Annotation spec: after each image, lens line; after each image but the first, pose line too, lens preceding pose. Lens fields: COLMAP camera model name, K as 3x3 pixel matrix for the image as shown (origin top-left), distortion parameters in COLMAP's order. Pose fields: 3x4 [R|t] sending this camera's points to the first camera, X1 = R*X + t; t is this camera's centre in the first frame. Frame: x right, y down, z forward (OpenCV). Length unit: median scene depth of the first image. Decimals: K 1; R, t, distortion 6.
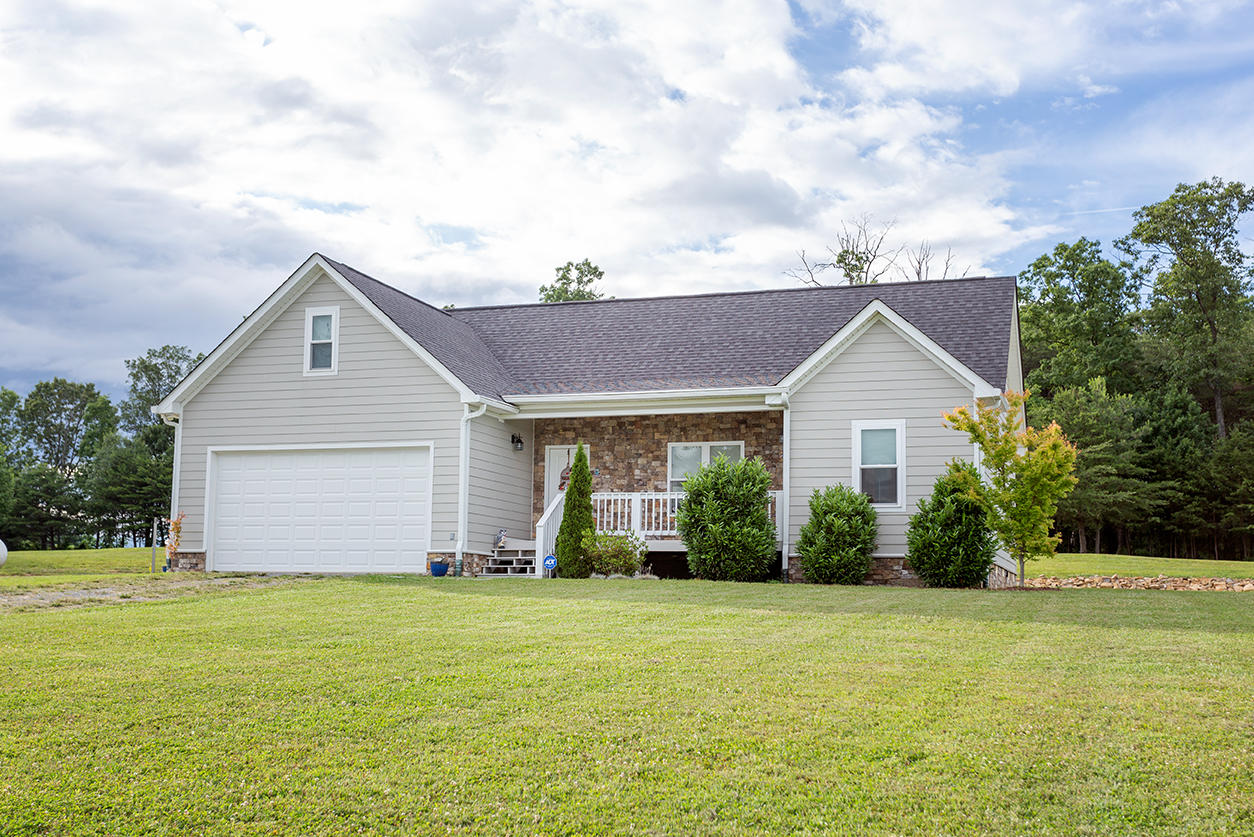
lens RADIAL K [[1457.8, 0, 575.4], [0, 1457.8, 442.4], [0, 0, 1]] dist [-0.026269, 0.000000]
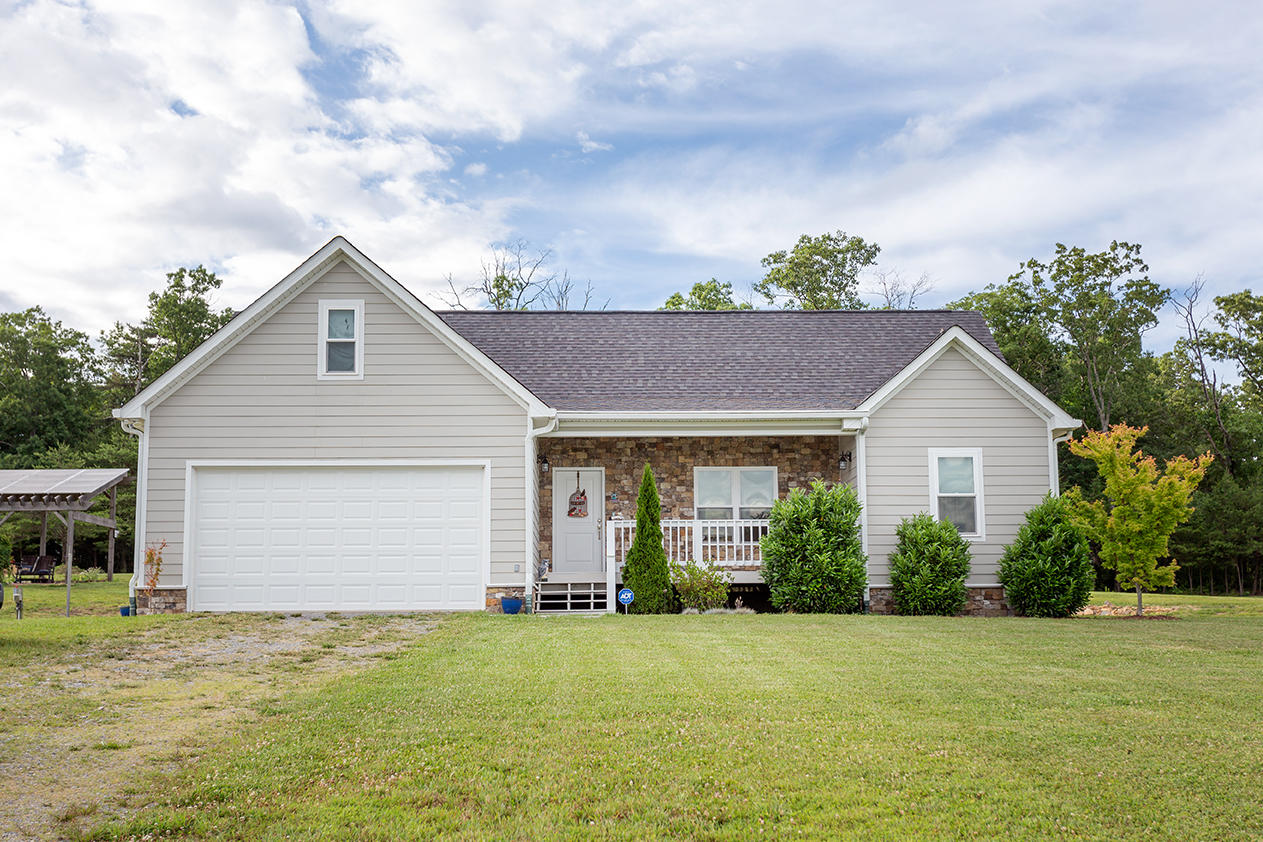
lens RADIAL K [[1468.3, 0, 620.3], [0, 1468.3, 430.3], [0, 0, 1]] dist [-0.026269, 0.000000]
pose [[0.935145, 0.028917, 0.353083, -0.336655], [-0.018694, 0.999302, -0.032329, 0.008639], [-0.353771, 0.023632, 0.935033, 0.144157]]
